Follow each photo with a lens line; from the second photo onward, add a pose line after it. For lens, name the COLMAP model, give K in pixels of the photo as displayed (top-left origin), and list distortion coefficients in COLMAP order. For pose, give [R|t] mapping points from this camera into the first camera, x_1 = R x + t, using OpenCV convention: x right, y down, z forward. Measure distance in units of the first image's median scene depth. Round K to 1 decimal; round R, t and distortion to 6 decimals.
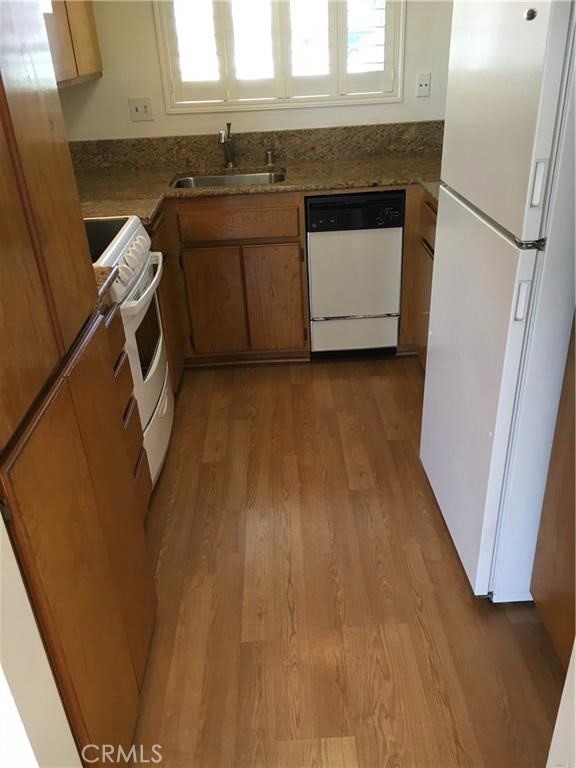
lens RADIAL K [[650.6, 0, 290.7], [0, 650.6, 384.7], [0, 0, 1]] dist [0.074218, -0.091194]
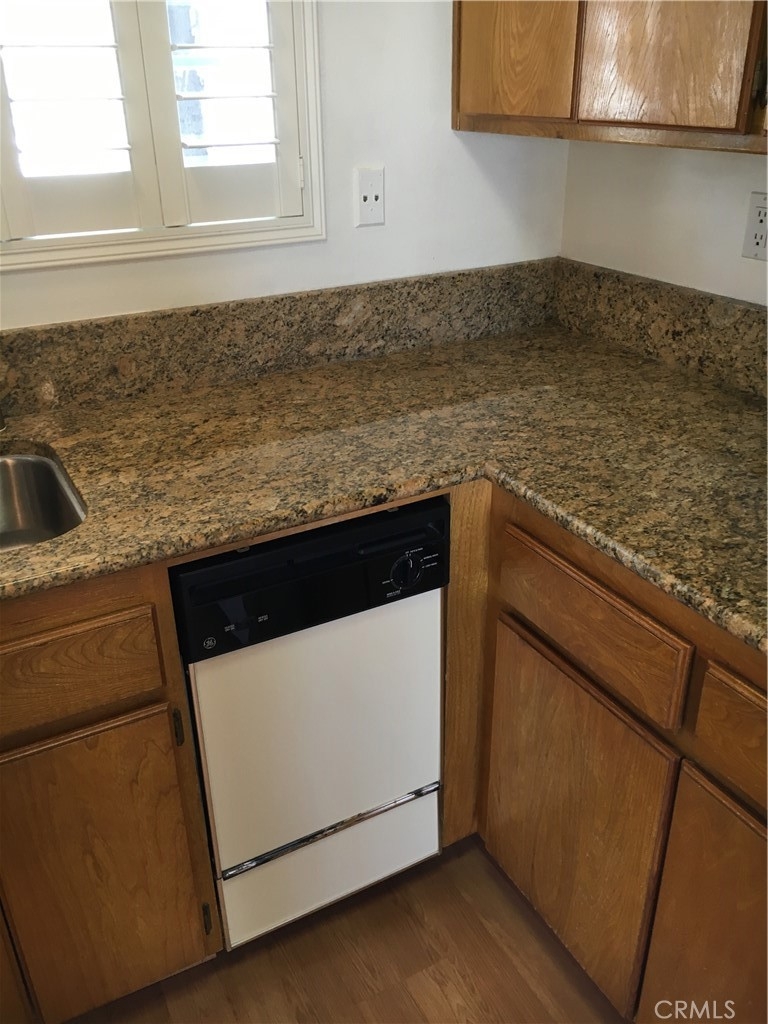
lens RADIAL K [[867.5, 0, 381.7], [0, 867.5, 510.1], [0, 0, 1]] dist [0.074218, -0.091194]
pose [[0.894012, -0.171058, 0.414103, -0.048912], [0.191599, 0.981439, -0.008230, -0.264736], [-0.405009, 0.086699, 0.910193, 0.532558]]
